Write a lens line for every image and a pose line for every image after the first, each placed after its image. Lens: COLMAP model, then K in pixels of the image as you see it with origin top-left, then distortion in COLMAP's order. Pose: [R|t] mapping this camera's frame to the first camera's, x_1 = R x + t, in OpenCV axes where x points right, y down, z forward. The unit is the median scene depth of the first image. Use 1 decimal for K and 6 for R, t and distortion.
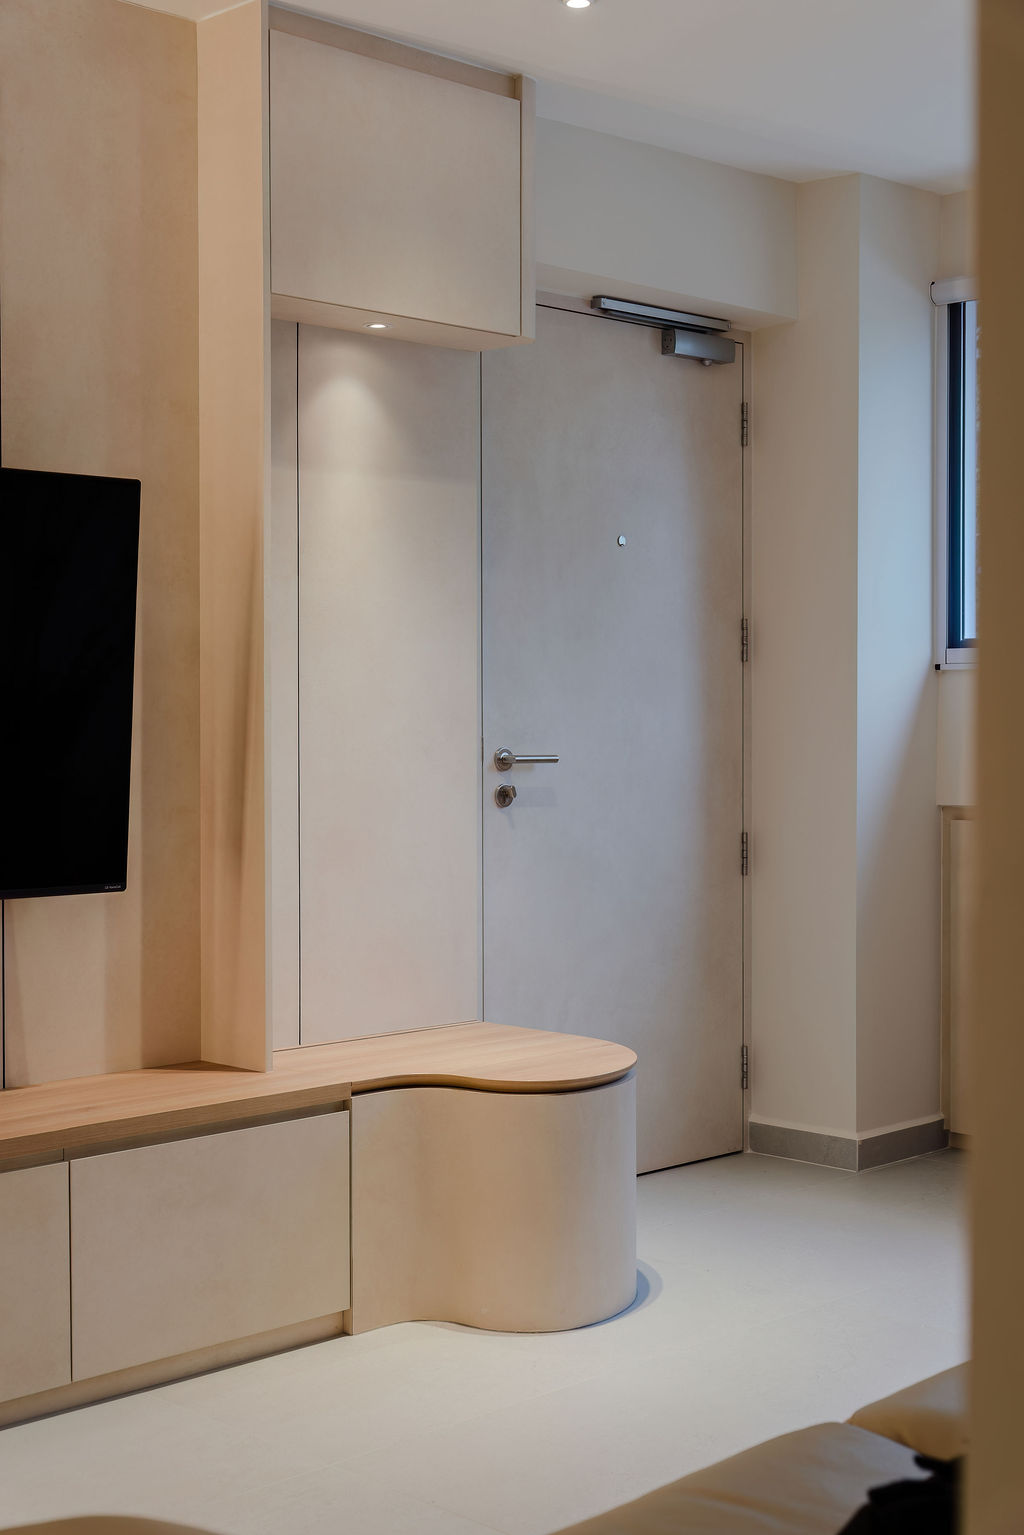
lens RADIAL K [[2086.1, 0, 512.0], [0, 2086.1, 767.5], [0, 0, 1]] dist [0.009767, 0.072518]
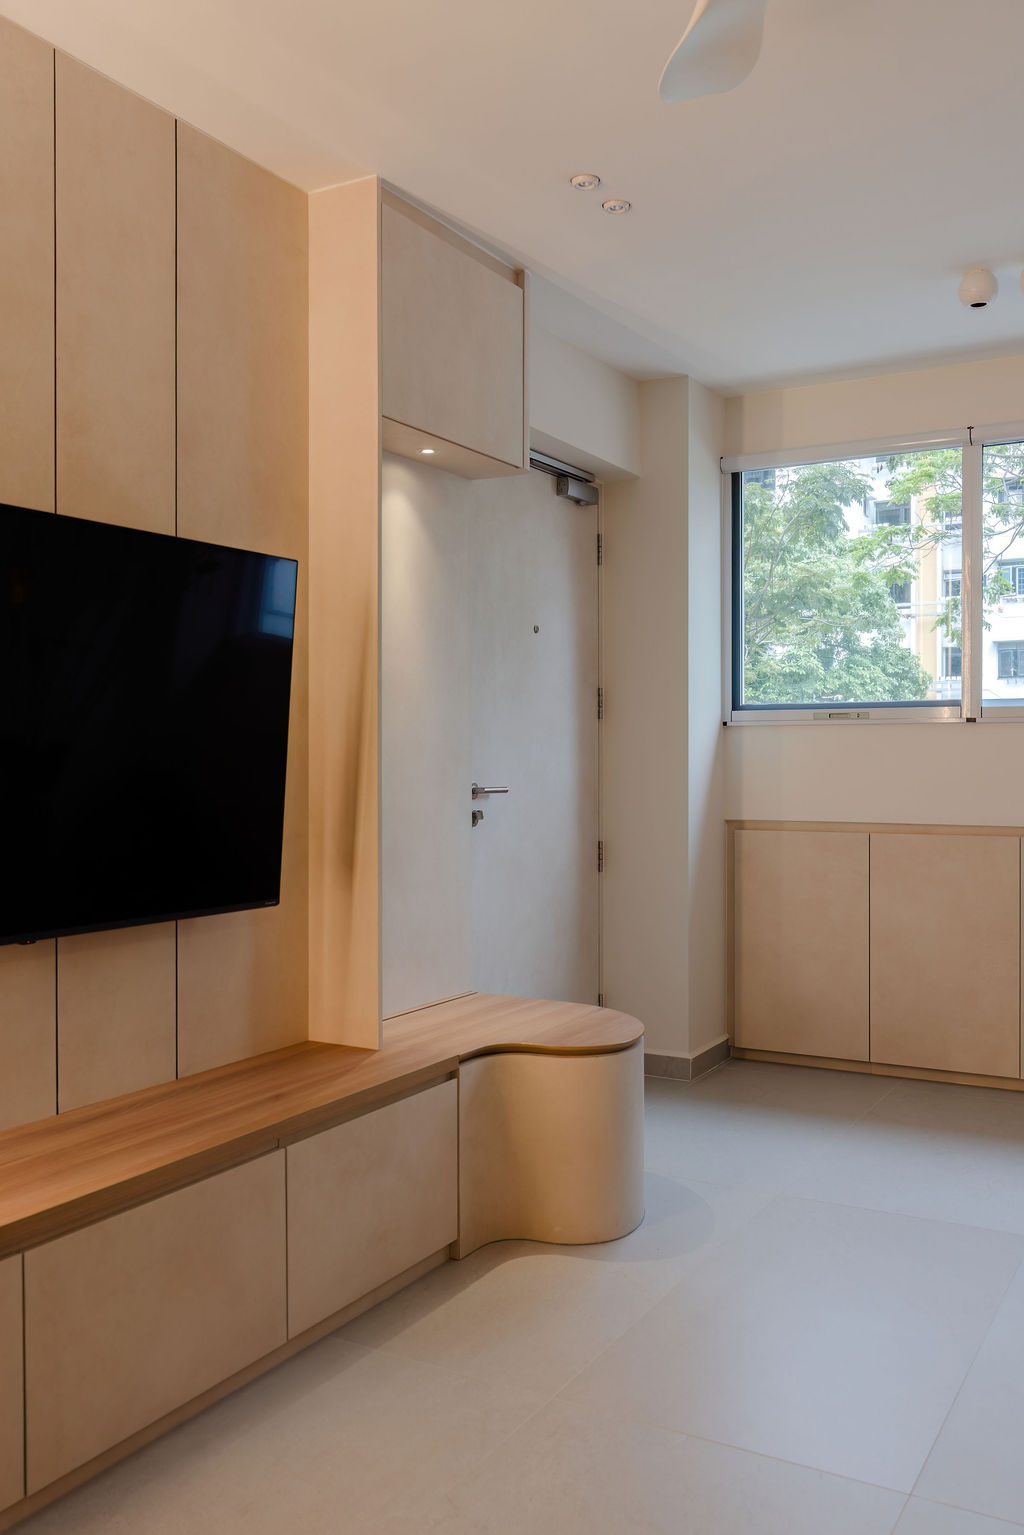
lens RADIAL K [[1301.2, 0, 512.0], [0, 1301.2, 767.5], [0, 0, 1]] dist [-0.011753, -0.007849]
pose [[0.961402, -0.002032, 0.275140, -0.192598], [0.006579, 0.999857, -0.015602, -0.005025], [-0.275069, 0.016810, 0.961278, 0.187622]]
